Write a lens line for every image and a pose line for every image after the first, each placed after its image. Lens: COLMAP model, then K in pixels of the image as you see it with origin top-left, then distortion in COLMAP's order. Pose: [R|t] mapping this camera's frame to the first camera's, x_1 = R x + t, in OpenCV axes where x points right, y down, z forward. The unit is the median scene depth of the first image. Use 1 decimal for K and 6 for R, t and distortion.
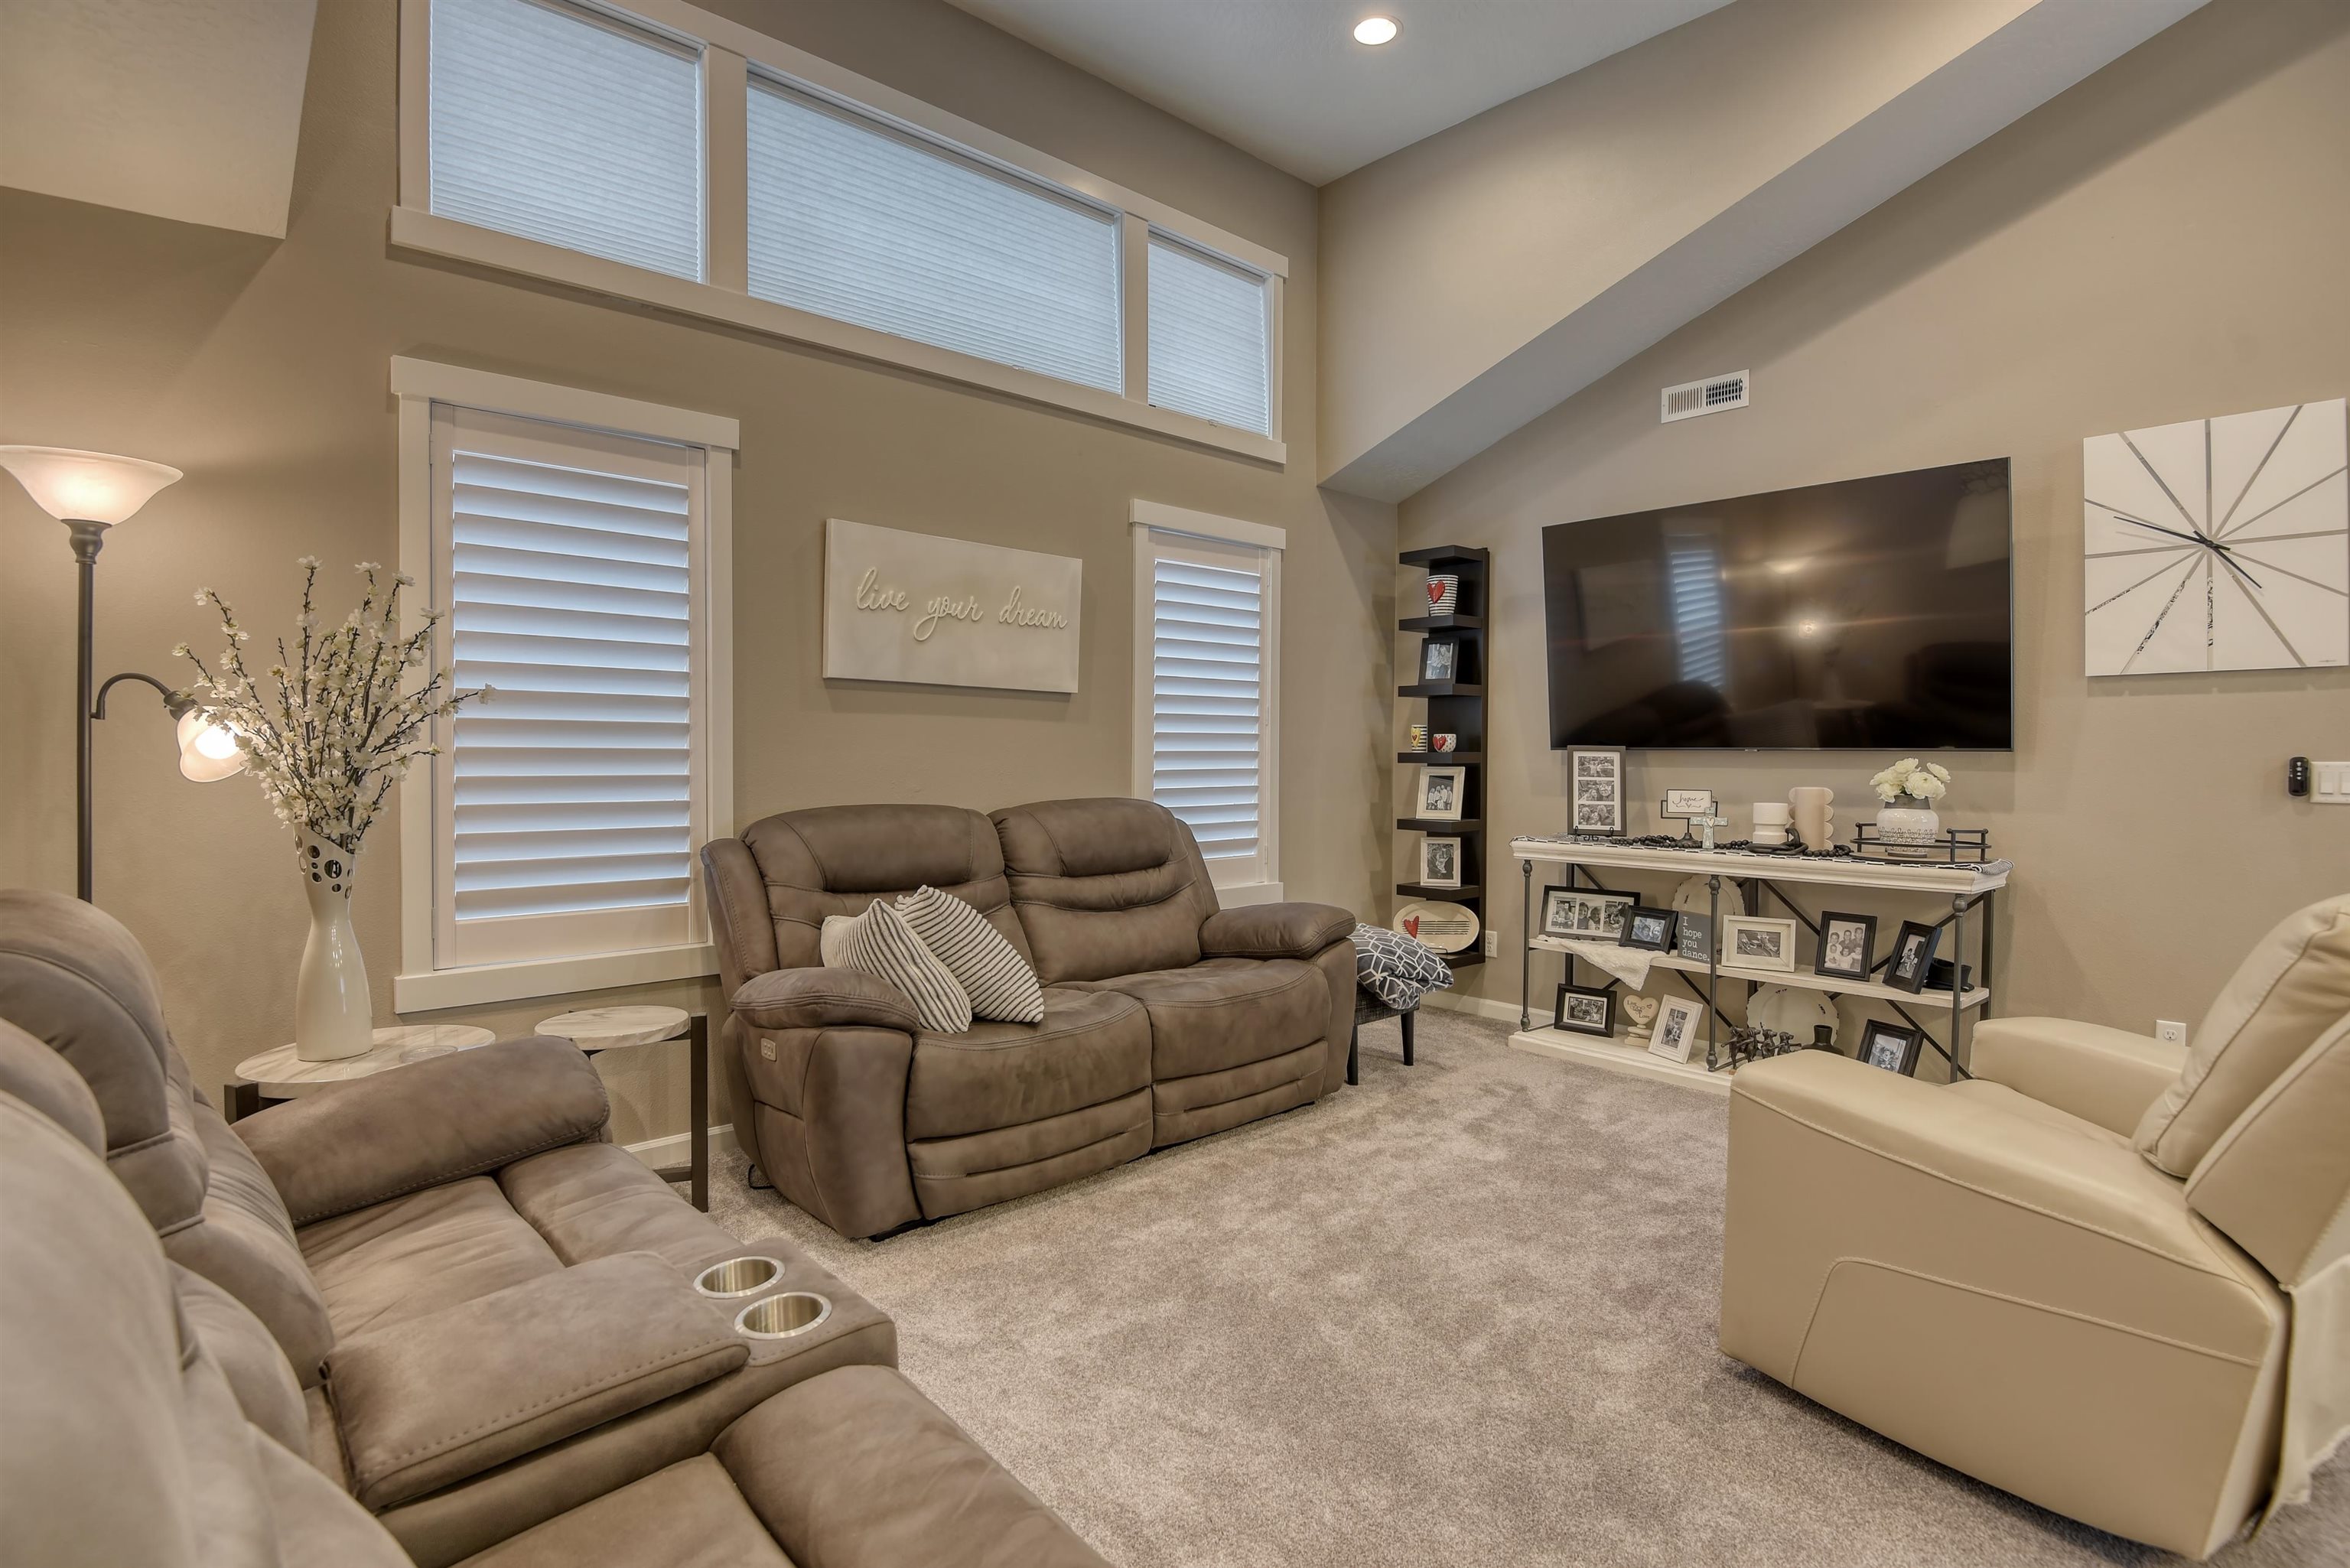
lens RADIAL K [[1121.1, 0, 1120.6], [0, 1121.1, 805.1], [0, 0, 1]] dist [-0.027368, -0.012040]
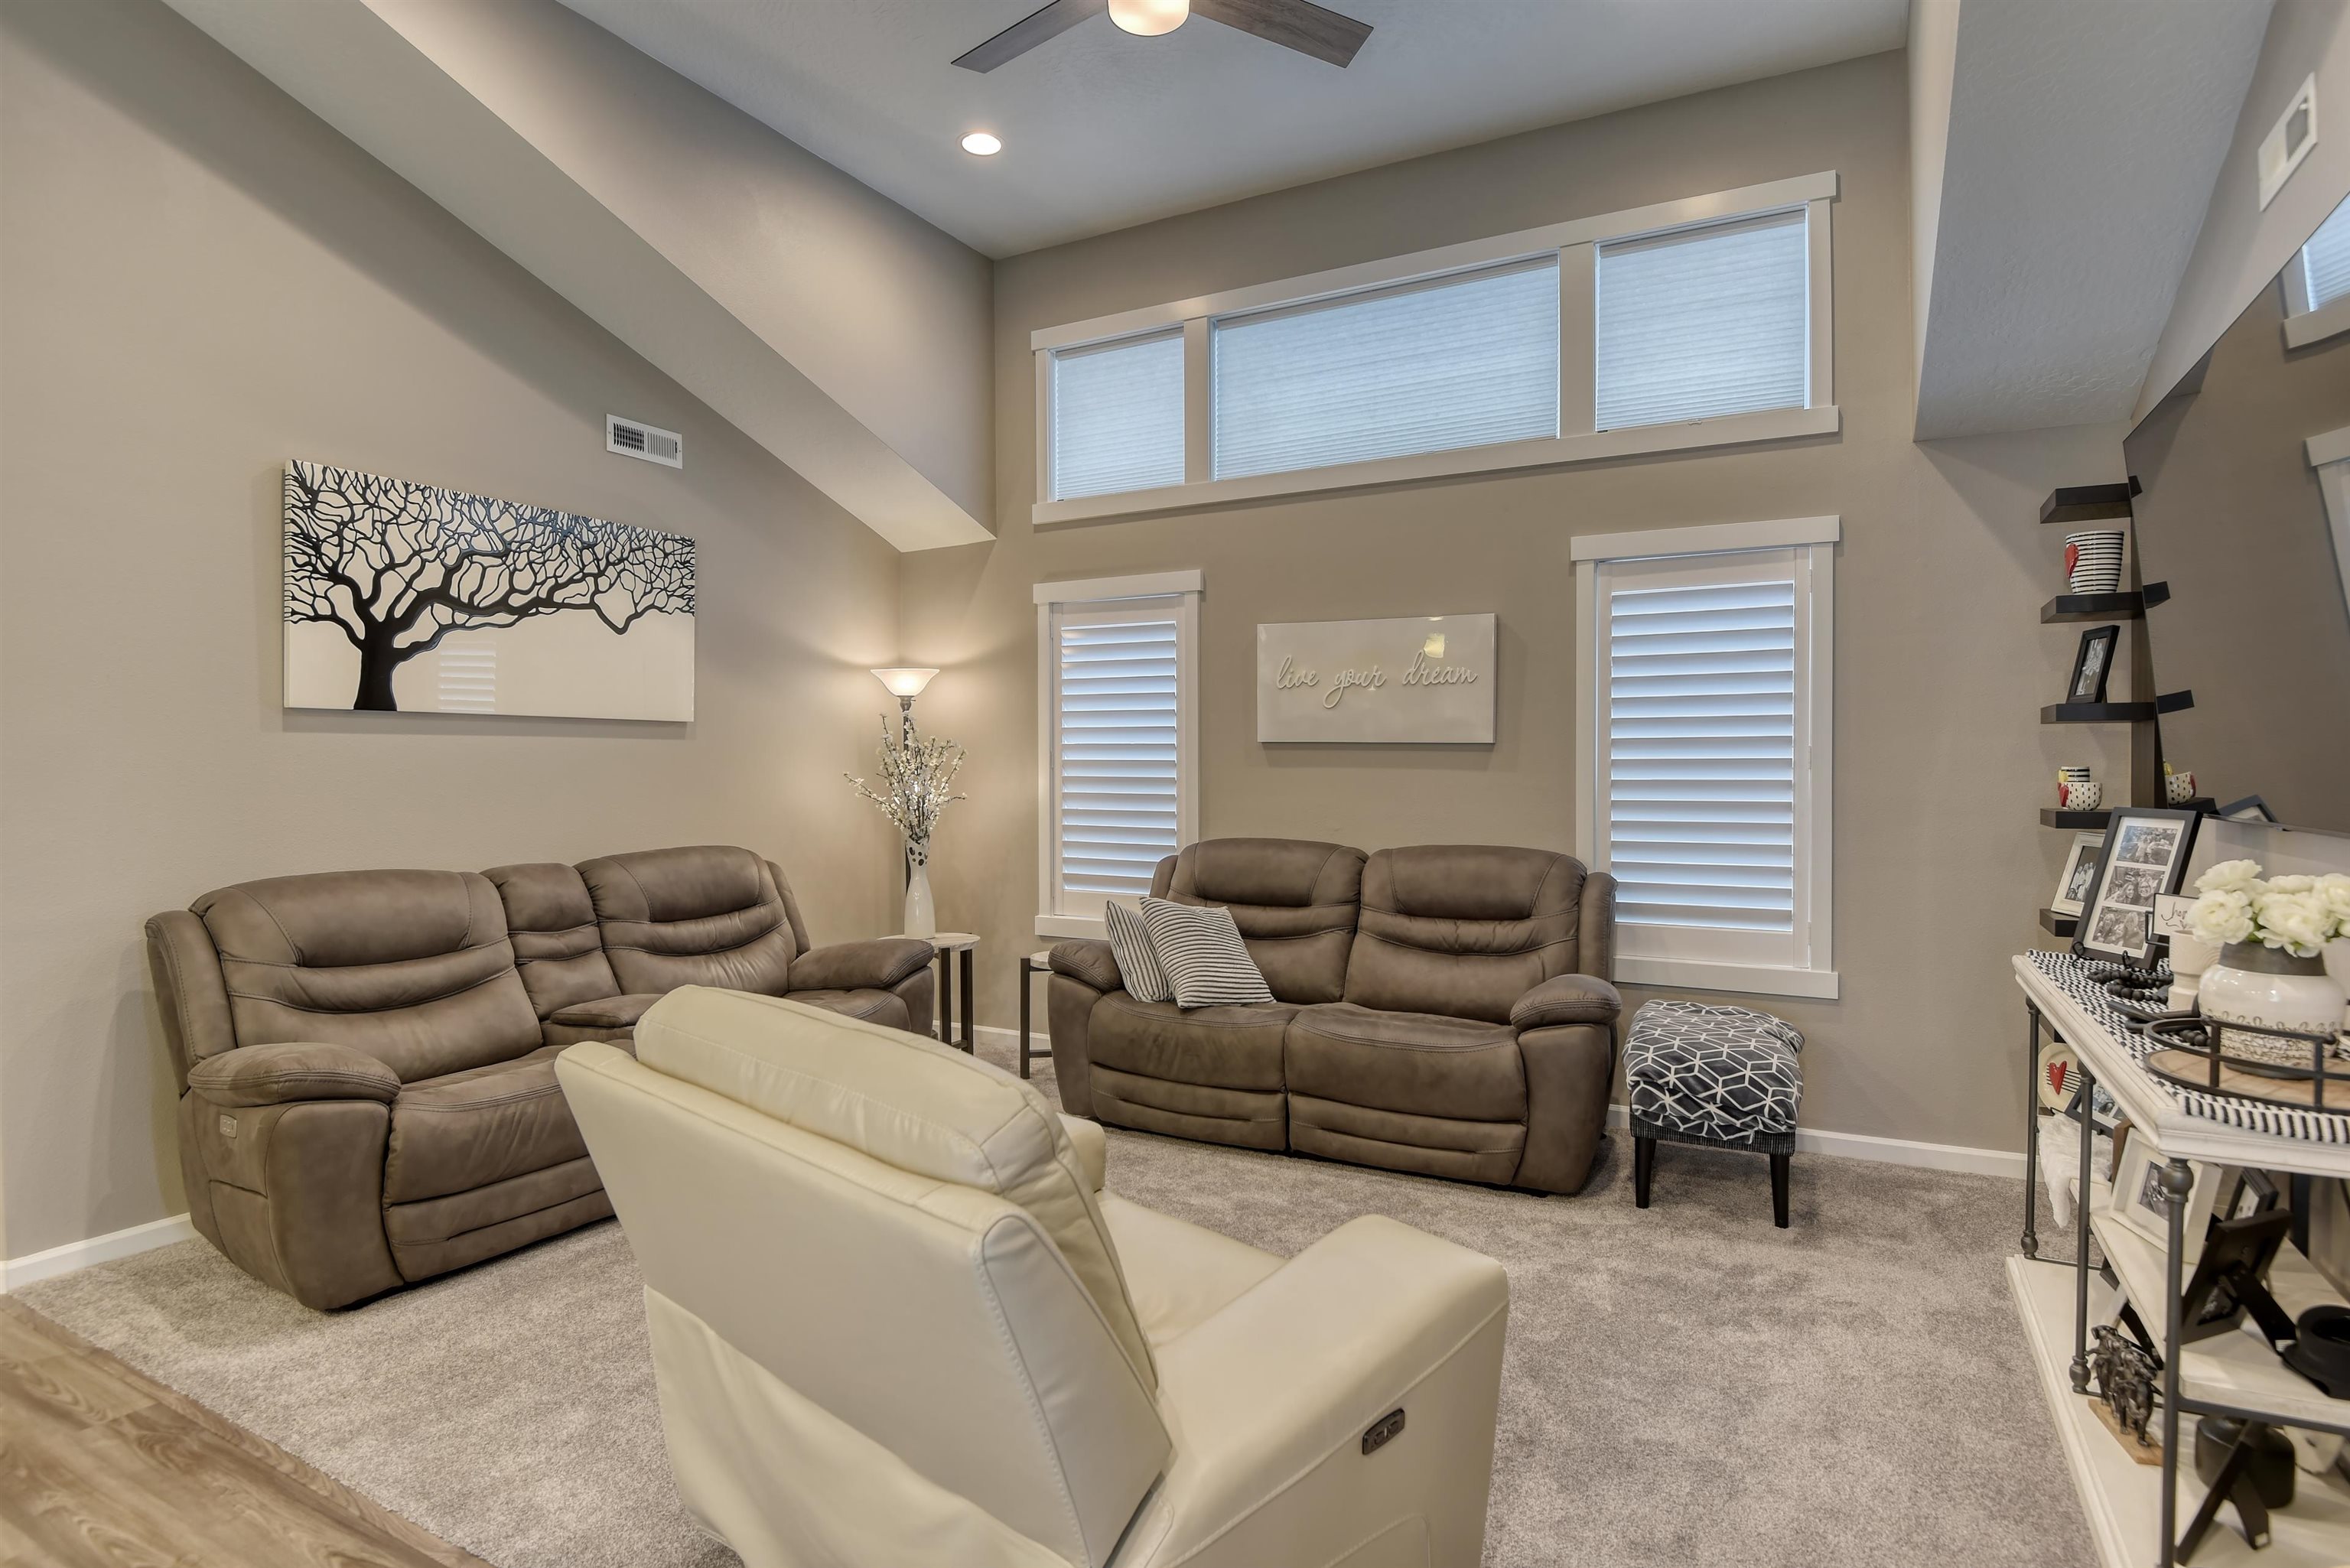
lens RADIAL K [[1178.9, 0, 1209.8], [0, 1178.9, 795.8], [0, 0, 1]] dist [-0.017624, -0.003749]
pose [[0.367373, 0.020808, -0.929841, 1.042630], [-0.040123, 0.999174, 0.006507, -0.057096], [0.929208, 0.034917, 0.367904, 0.430763]]
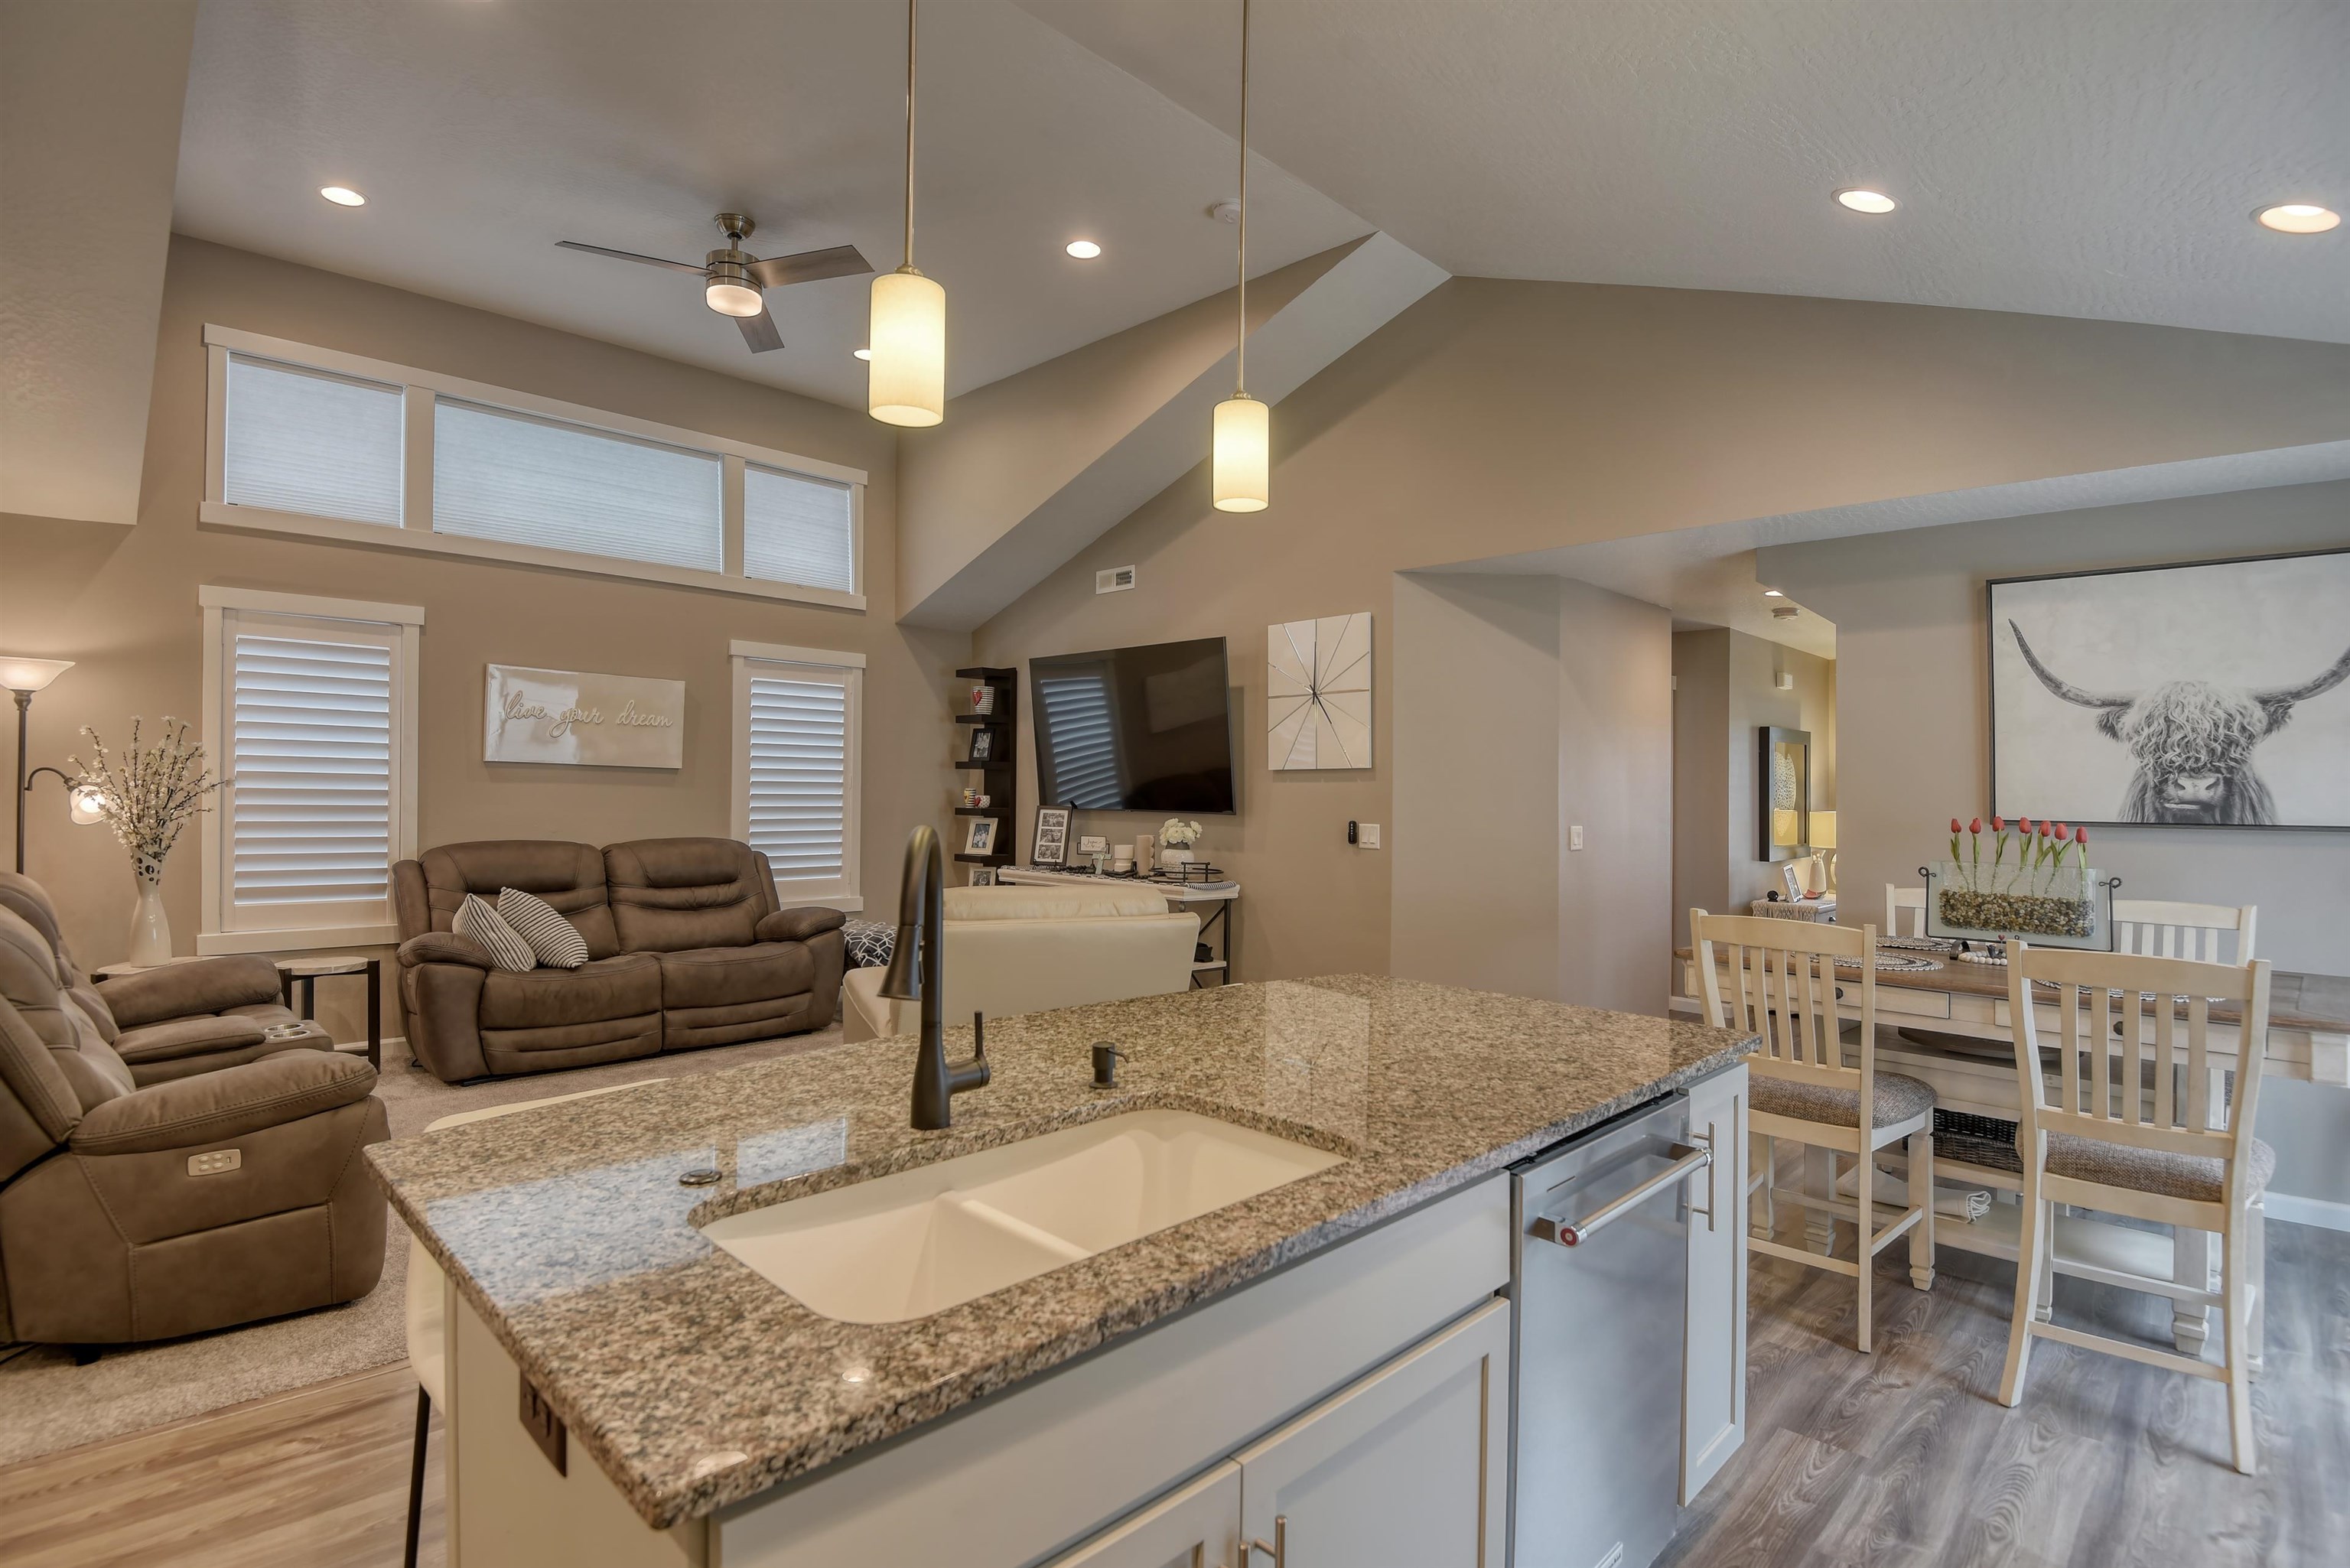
lens RADIAL K [[1121.1, 0, 1155.1], [0, 1121.1, 804.5], [0, 0, 1]] dist [-0.027368, -0.012040]
pose [[0.997065, 0.012225, 0.075577, 0.585237], [-0.009795, 0.999425, -0.032446, -0.009612], [-0.075930, 0.031611, 0.996612, -0.670684]]
